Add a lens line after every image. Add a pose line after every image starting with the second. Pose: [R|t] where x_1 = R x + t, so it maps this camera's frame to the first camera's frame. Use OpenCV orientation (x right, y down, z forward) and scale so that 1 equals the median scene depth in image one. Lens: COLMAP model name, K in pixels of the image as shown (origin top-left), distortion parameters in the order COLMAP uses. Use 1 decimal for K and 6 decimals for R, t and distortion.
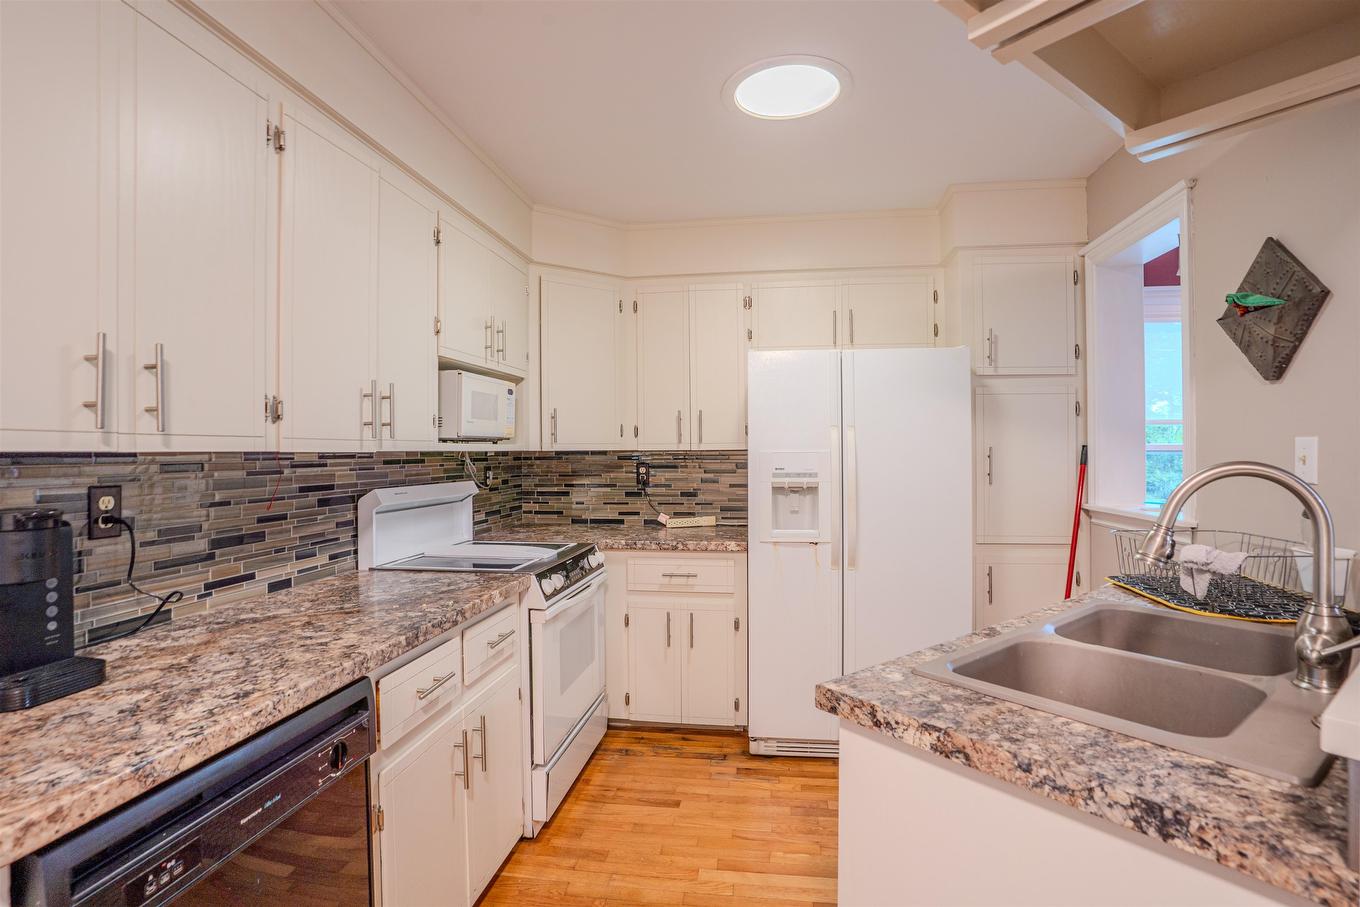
lens RADIAL K [[674.9, 0, 680.0], [0, 674.9, 453.5], [0, 0, 1]] dist [-0.073377, 0.031927]
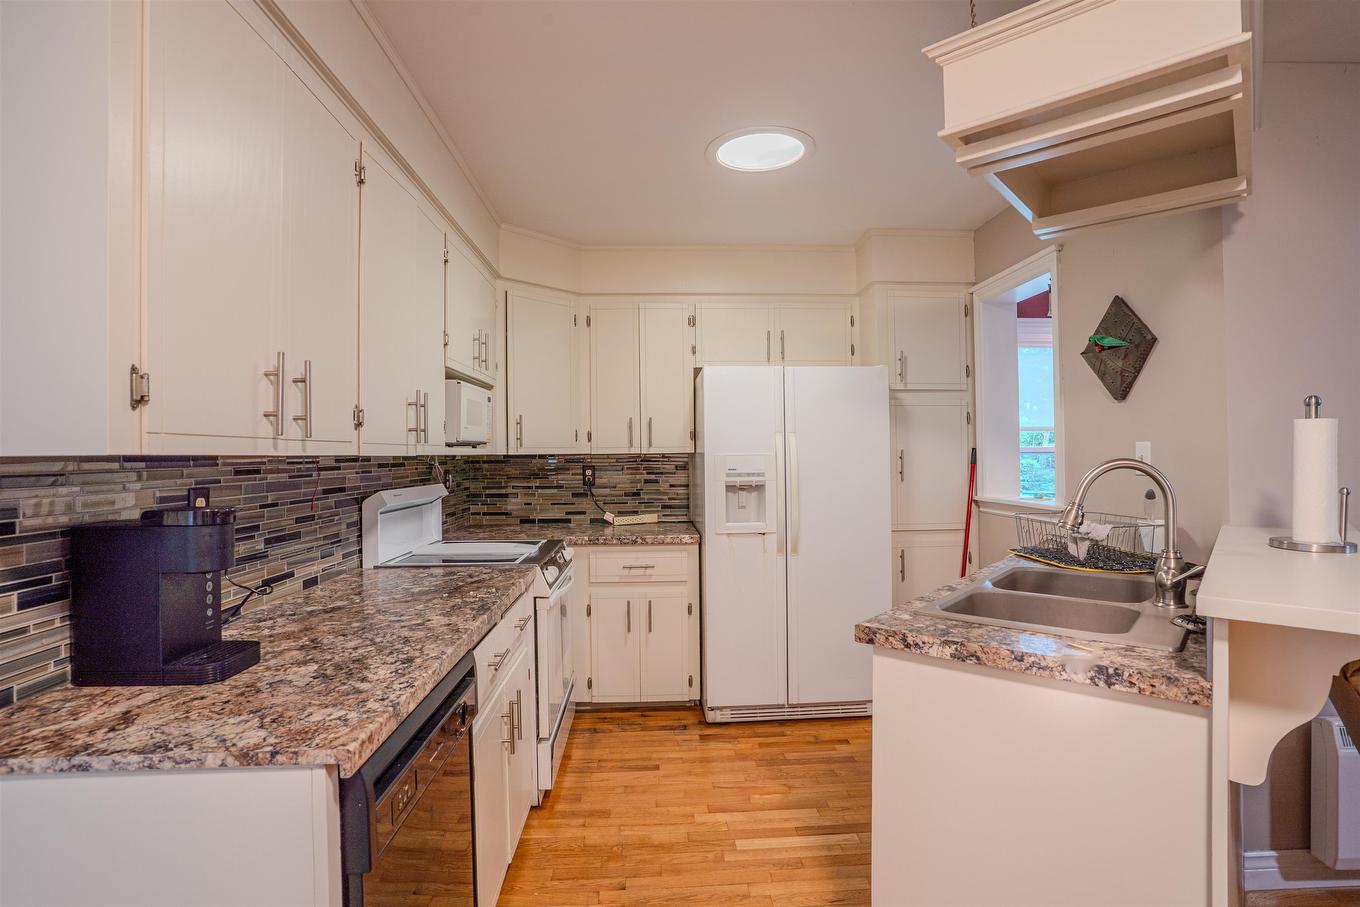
lens RADIAL K [[674.2, 0, 681.8], [0, 674.2, 450.2], [0, 0, 1]] dist [-0.081424, 0.038386]
pose [[0.980857, -0.002628, 0.194710, -0.193829], [0.004691, 0.999938, -0.010133, 0.001577], [-0.194672, 0.010852, 0.980808, -0.127635]]
